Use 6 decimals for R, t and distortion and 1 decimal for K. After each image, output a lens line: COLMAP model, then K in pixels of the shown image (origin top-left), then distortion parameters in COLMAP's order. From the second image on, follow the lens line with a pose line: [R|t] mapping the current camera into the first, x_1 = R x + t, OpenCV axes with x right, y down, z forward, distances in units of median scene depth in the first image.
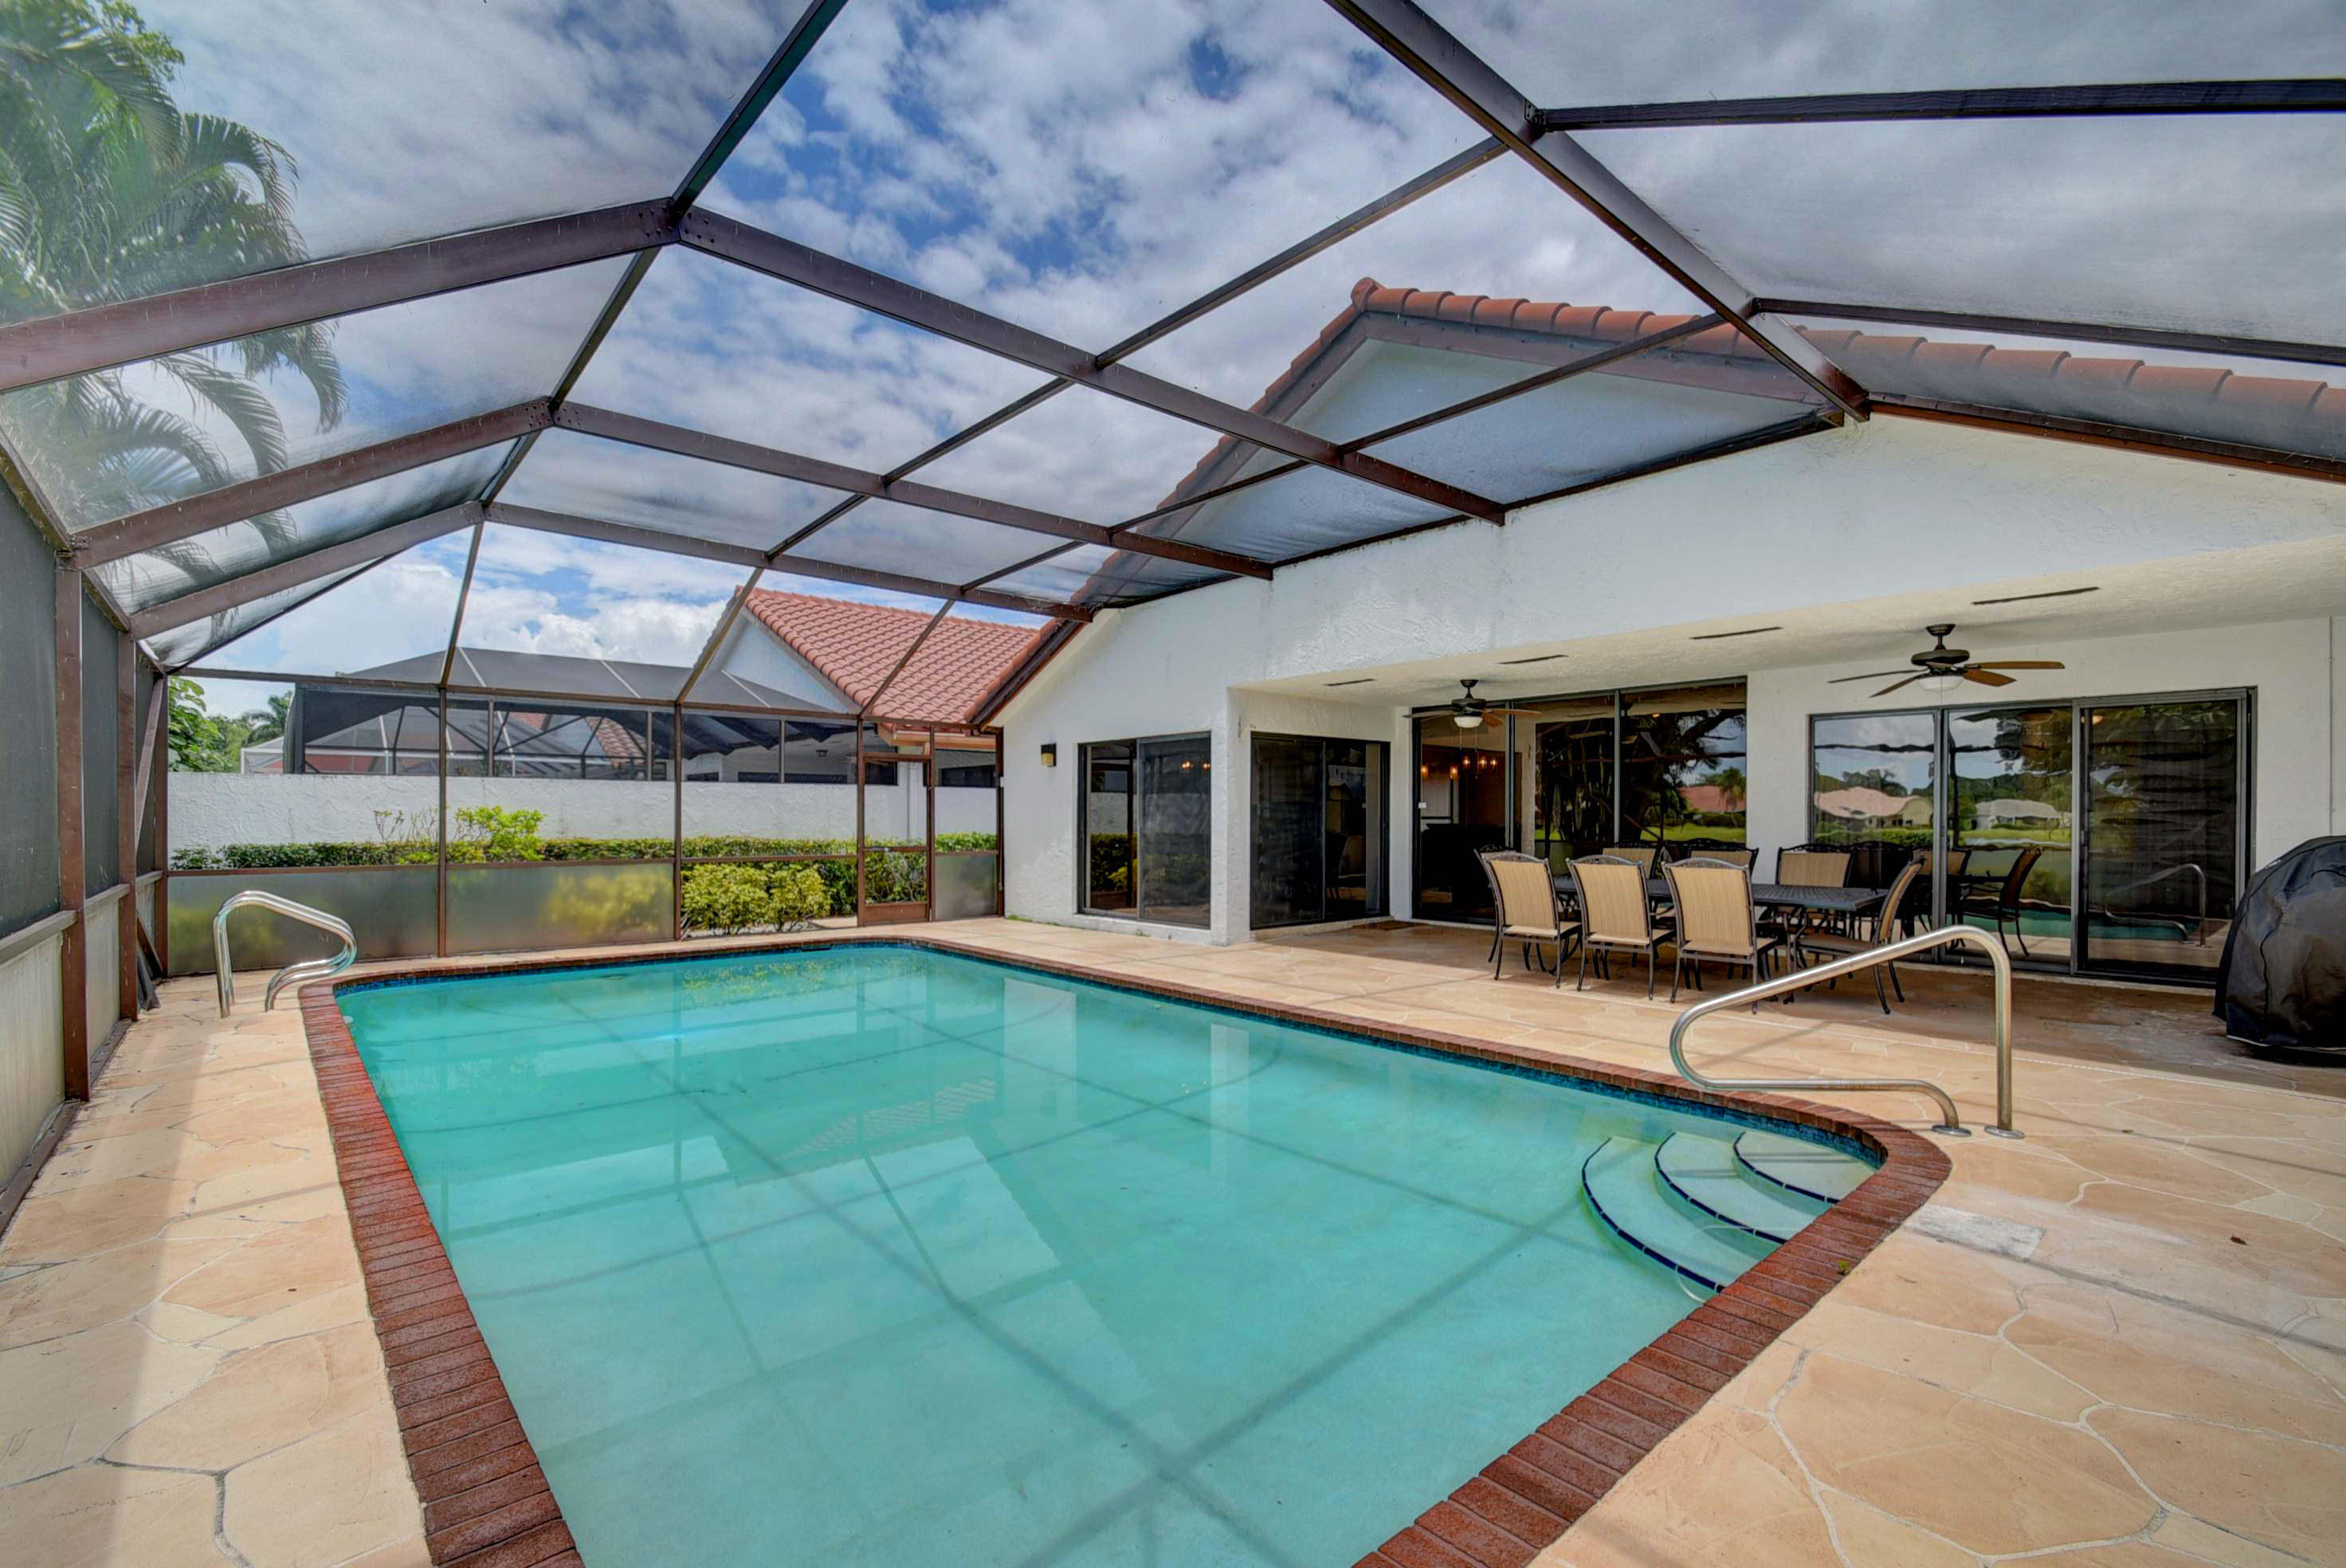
lens RADIAL K [[1029.5, 0, 1189.1], [0, 1029.5, 801.0], [0, 0, 1]] dist [0.005216, -0.011371]
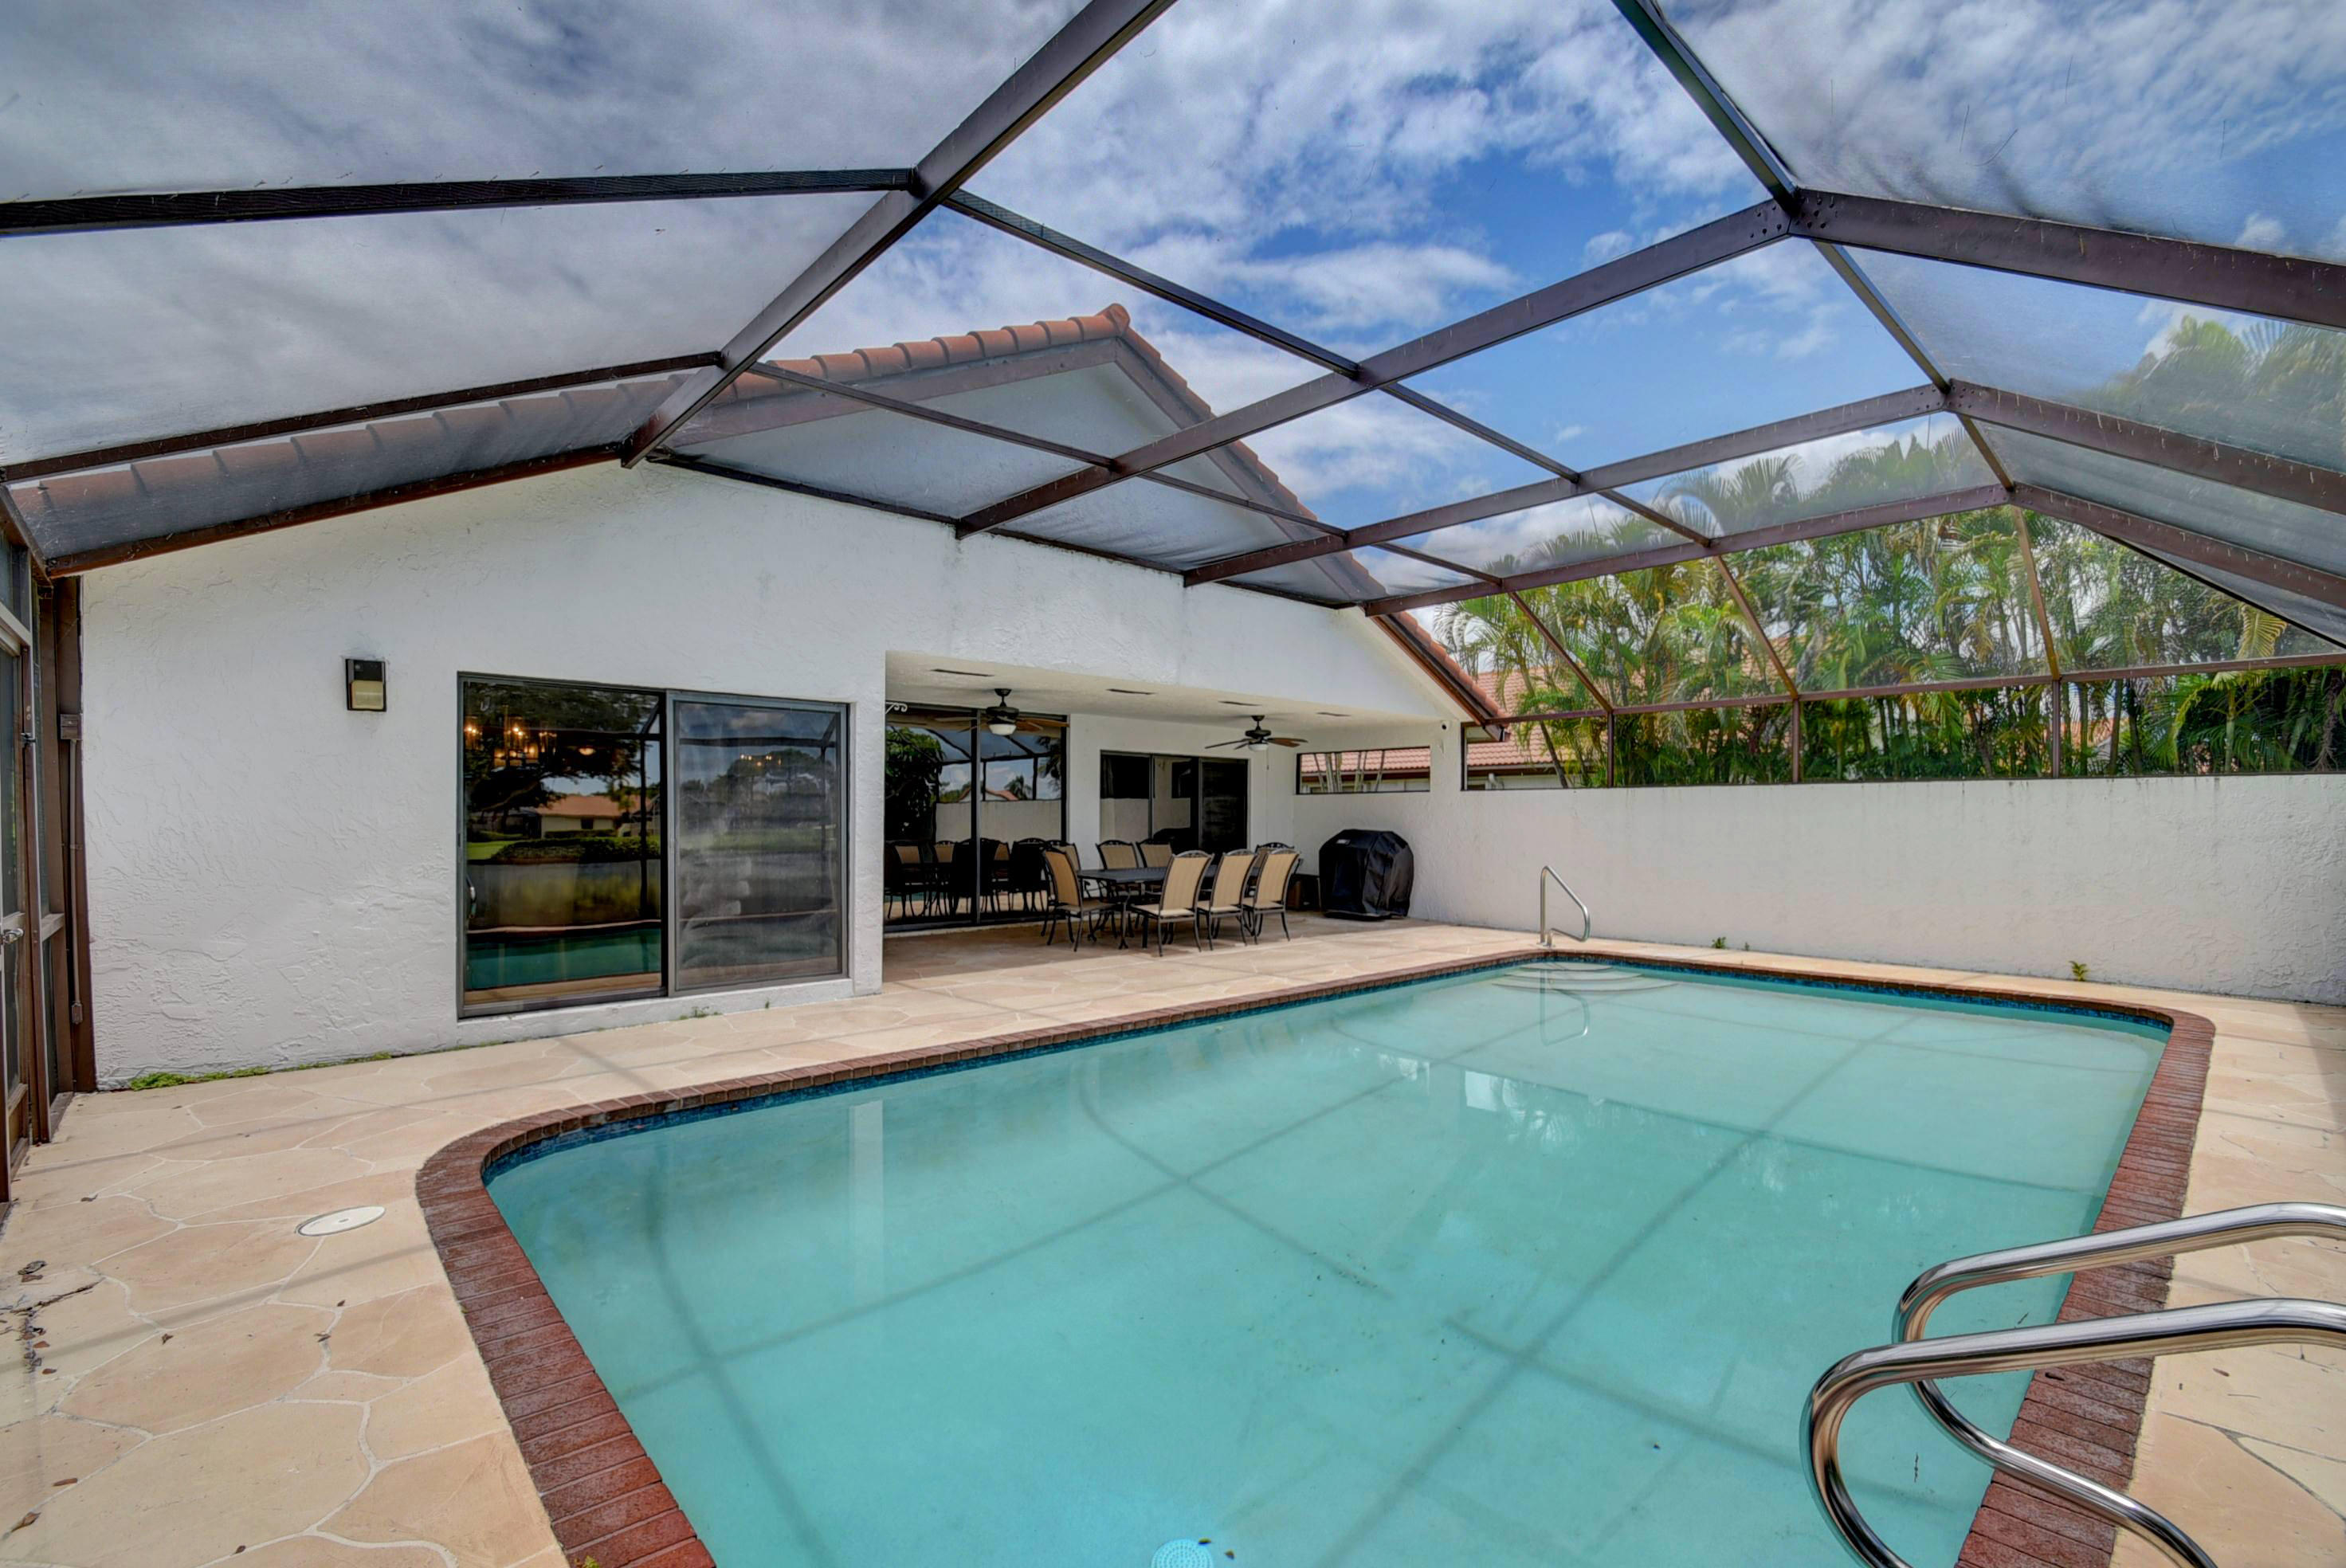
lens RADIAL K [[1029.5, 0, 1175.4], [0, 1029.5, 798.8], [0, 0, 1]] dist [0.005216, -0.011371]
pose [[-0.018862, 0.021800, 0.999584, -0.849188], [-0.018299, 0.999587, -0.022145, 0.013757], [-0.999655, -0.018709, -0.018455, 0.941204]]
